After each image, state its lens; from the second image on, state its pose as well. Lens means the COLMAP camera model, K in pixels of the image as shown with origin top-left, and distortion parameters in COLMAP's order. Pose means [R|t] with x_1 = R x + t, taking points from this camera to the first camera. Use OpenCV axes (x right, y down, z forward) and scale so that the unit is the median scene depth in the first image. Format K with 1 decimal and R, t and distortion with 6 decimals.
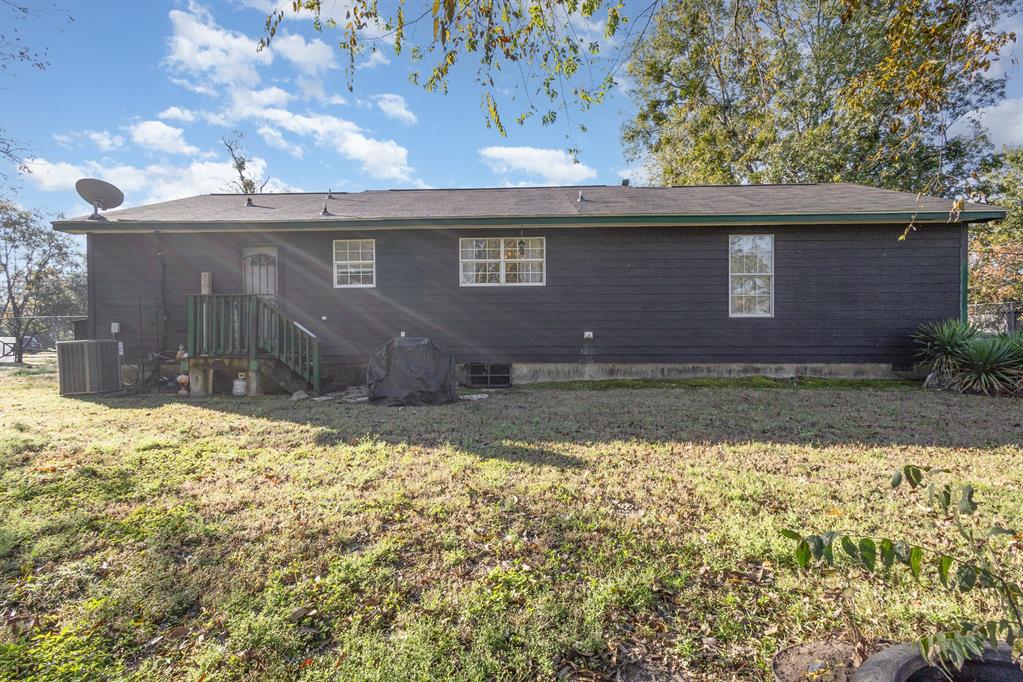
lens RADIAL K [[483.7, 0, 506.6], [0, 483.7, 346.9], [0, 0, 1]] dist [0.011788, -0.003890]
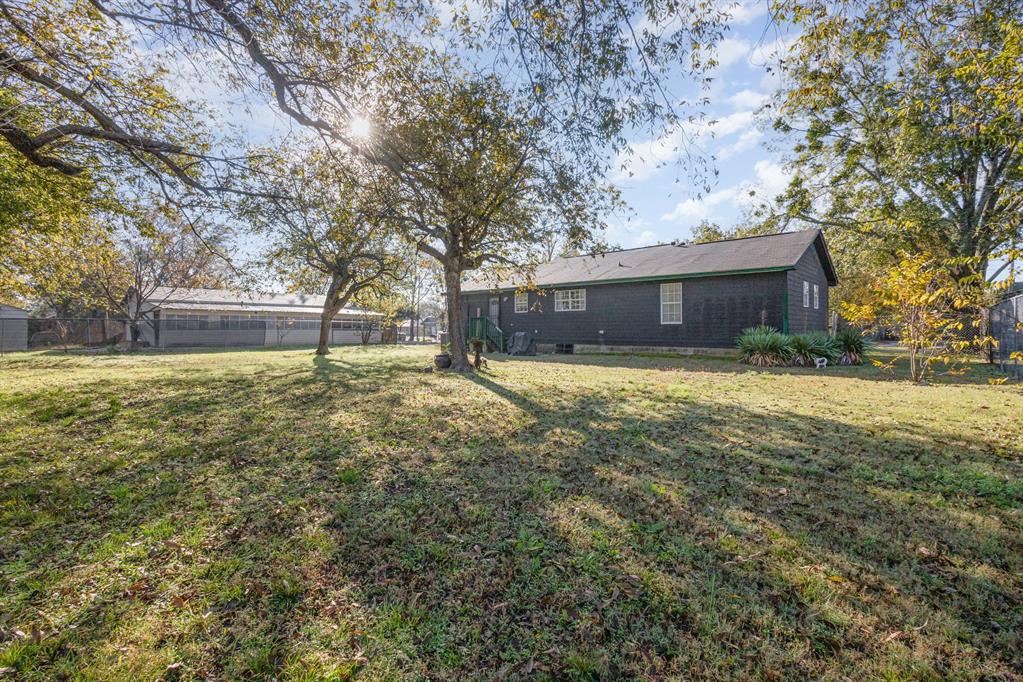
lens RADIAL K [[483.7, 0, 513.5], [0, 483.7, 337.7], [0, 0, 1]] dist [0.011788, -0.003890]
pose [[0.765867, 0.016187, -0.642795, 1.286370], [-0.014166, 0.999865, 0.008300, -0.011764], [0.642843, 0.002749, 0.765993, -0.962286]]
